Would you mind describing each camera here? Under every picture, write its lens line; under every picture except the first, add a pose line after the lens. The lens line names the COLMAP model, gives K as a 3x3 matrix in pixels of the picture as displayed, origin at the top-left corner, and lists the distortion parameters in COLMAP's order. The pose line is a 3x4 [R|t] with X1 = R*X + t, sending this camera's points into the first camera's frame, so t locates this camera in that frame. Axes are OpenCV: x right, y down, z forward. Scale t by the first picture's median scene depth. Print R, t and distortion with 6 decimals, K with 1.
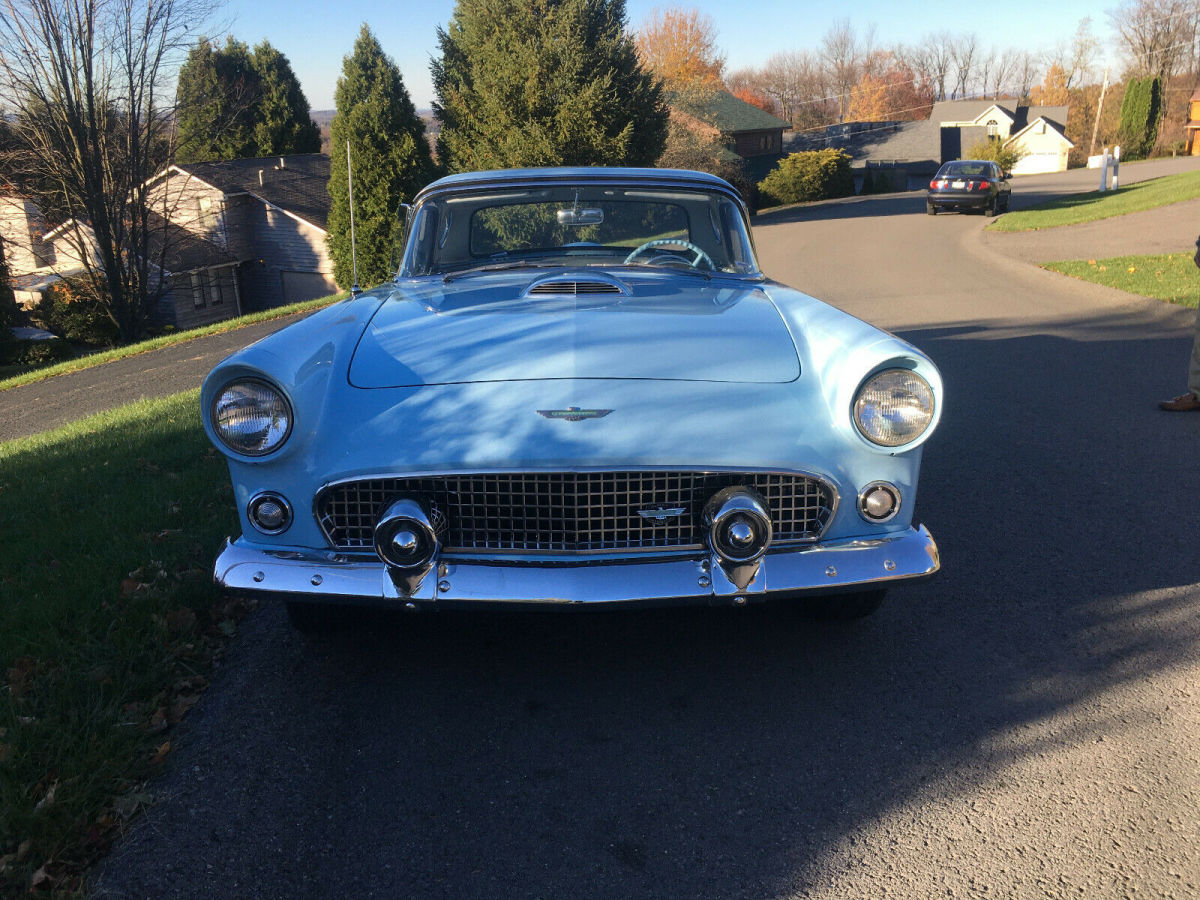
lens RADIAL K [[1014.5, 0, 603.1], [0, 1014.5, 443.6], [0, 0, 1]] dist [0.075017, -0.096784]
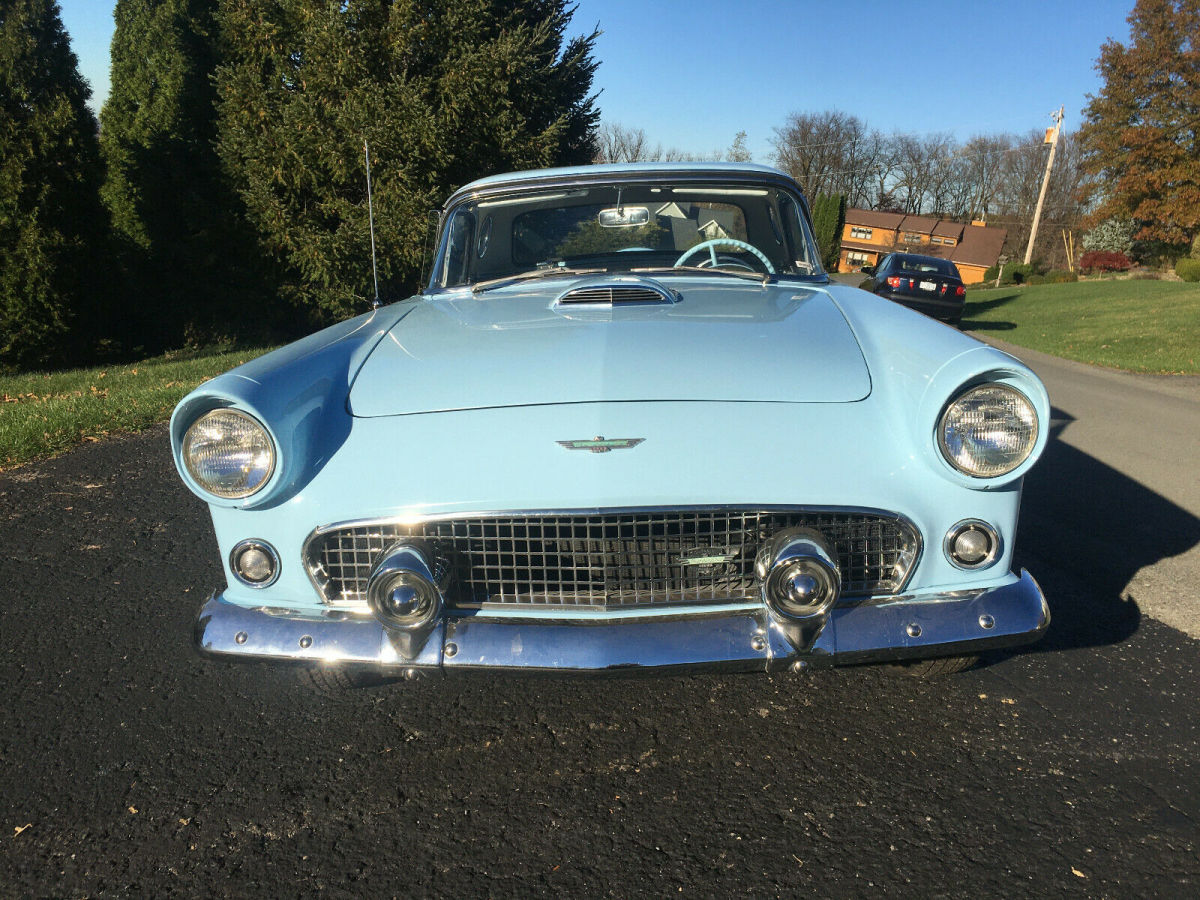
lens RADIAL K [[1014.5, 0, 601.6], [0, 1014.5, 447.3], [0, 0, 1]] dist [0.075017, -0.096784]
pose [[0.933962, 0.061789, 0.351991, -0.090372], [-0.042717, 0.997180, -0.061702, -0.058832], [-0.354811, 0.042592, 0.933967, 0.290720]]
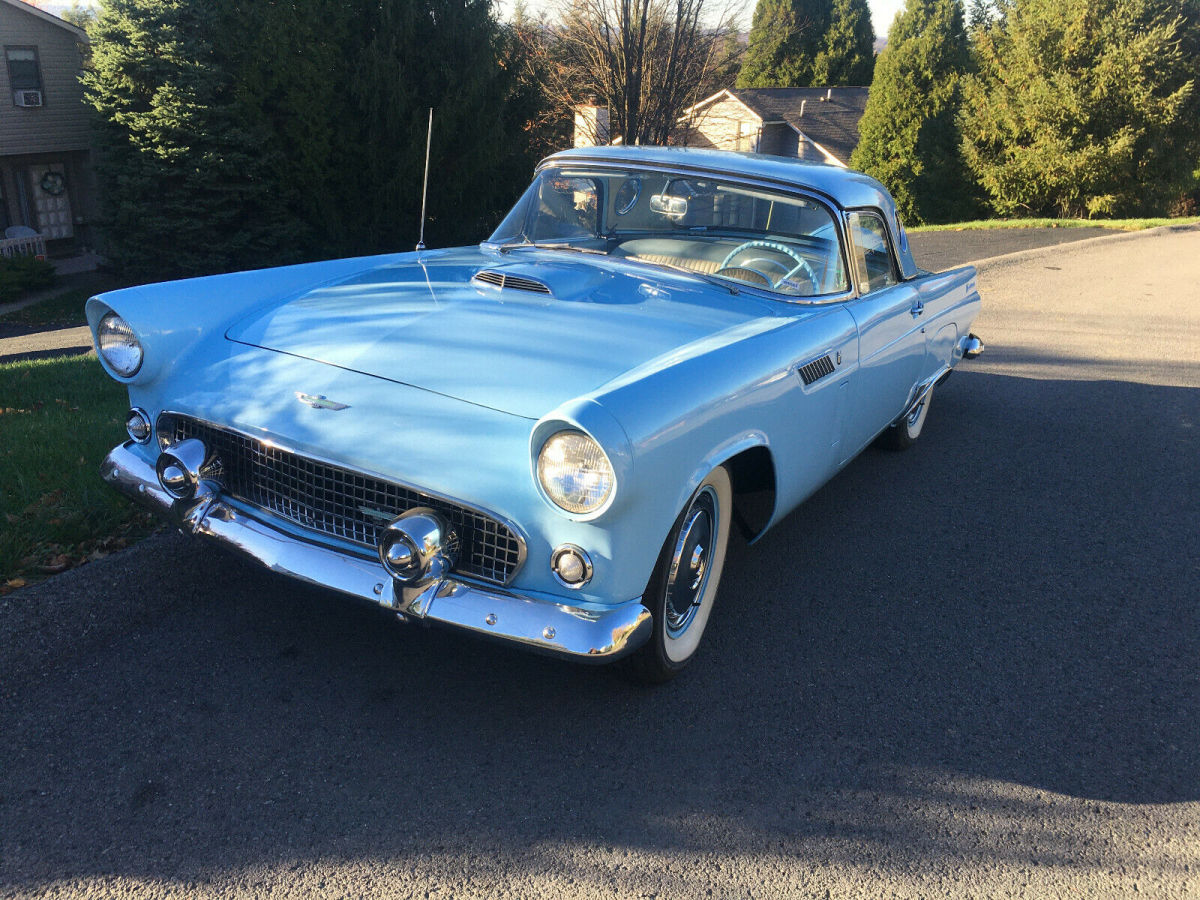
lens RADIAL K [[1014.5, 0, 594.9], [0, 1014.5, 446.1], [0, 0, 1]] dist [0.075017, -0.096784]
pose [[0.853413, 0.243891, -0.460655, 0.045403], [-0.214110, 0.969802, 0.116794, -0.010746], [0.475229, -0.001043, 0.879861, 0.012354]]
